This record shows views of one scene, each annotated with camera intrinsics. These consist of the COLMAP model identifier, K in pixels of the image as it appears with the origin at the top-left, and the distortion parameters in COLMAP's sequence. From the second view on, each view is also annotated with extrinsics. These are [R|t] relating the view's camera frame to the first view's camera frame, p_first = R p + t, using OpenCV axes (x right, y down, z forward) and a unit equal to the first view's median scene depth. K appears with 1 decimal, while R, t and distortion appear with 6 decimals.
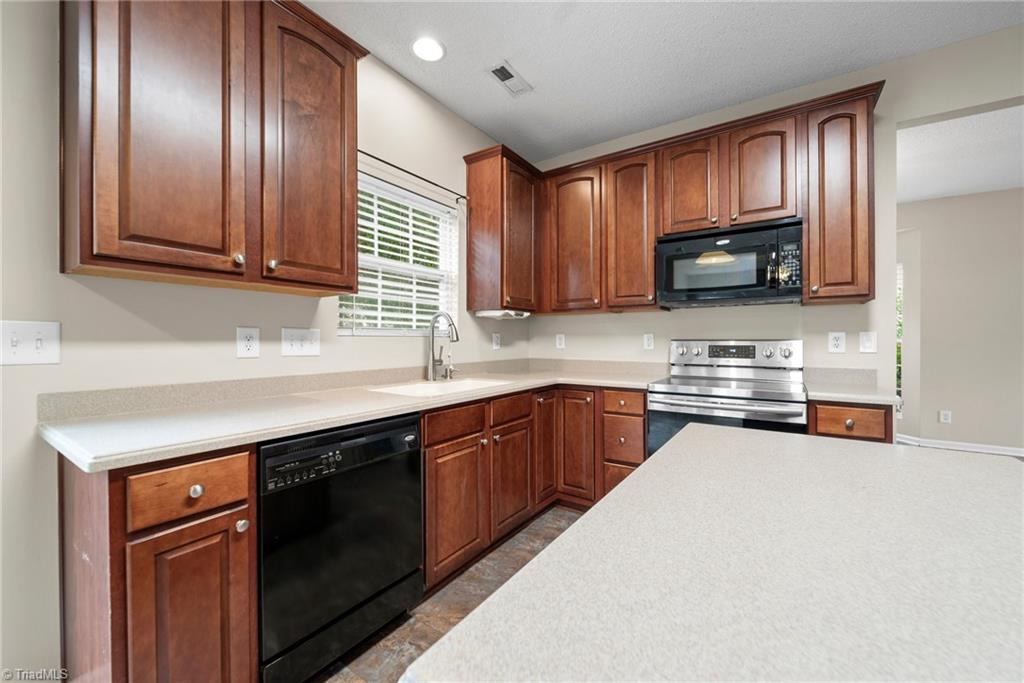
lens RADIAL K [[393.0, 0, 519.2], [0, 393.0, 340.1], [0, 0, 1]] dist [0.001013, -0.000186]
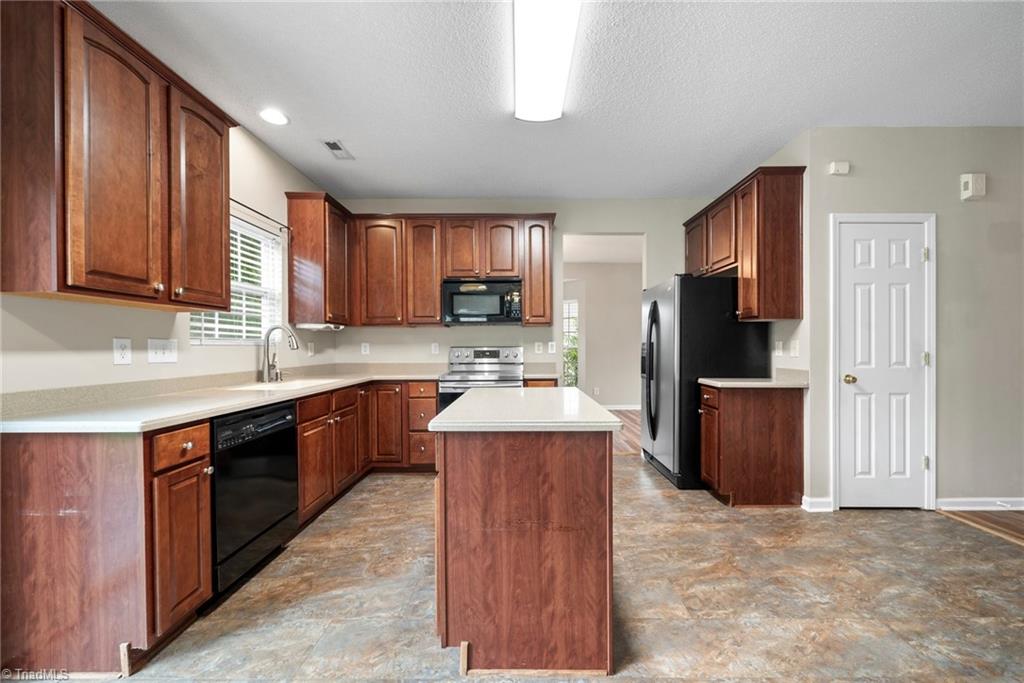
lens RADIAL K [[393.0, 0, 517.2], [0, 393.0, 347.1], [0, 0, 1]] dist [0.001013, -0.000186]
pose [[0.835561, -0.005456, 0.549370, -0.264640], [0.005866, 0.999982, 0.001008, -0.000599], [-0.549366, 0.002380, 0.835579, -0.454566]]
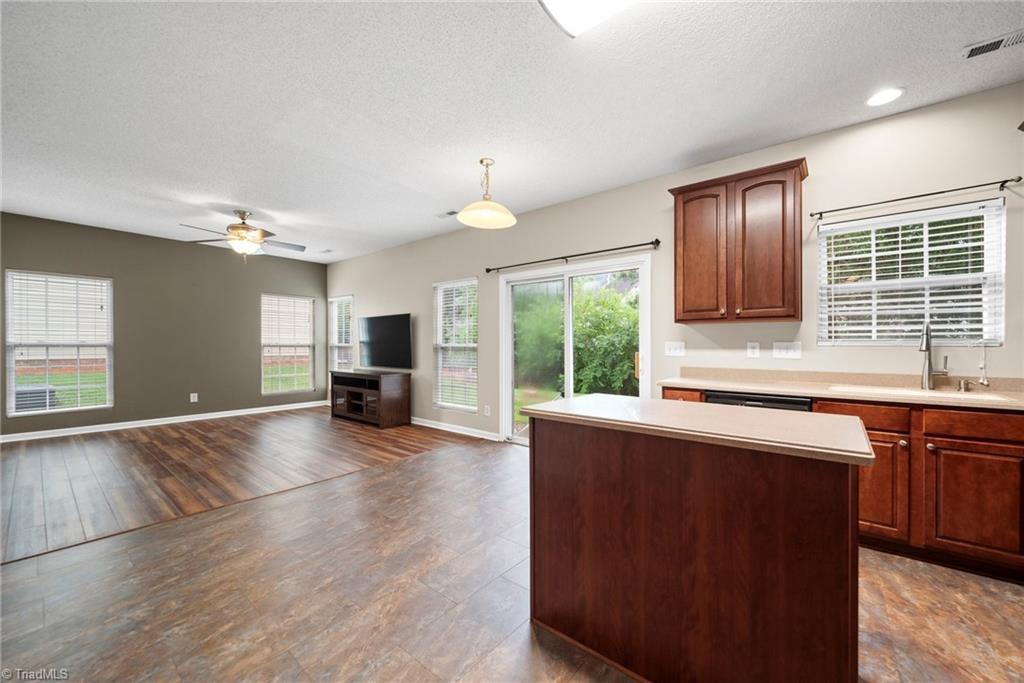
lens RADIAL K [[393.0, 0, 519.4], [0, 393.0, 344.1], [0, 0, 1]] dist [0.001013, -0.000186]
pose [[-0.086639, -0.012155, -0.996166, 0.969531], [-0.011276, 0.999873, -0.011219, 0.009115], [0.996176, 0.010261, -0.086765, 0.030139]]
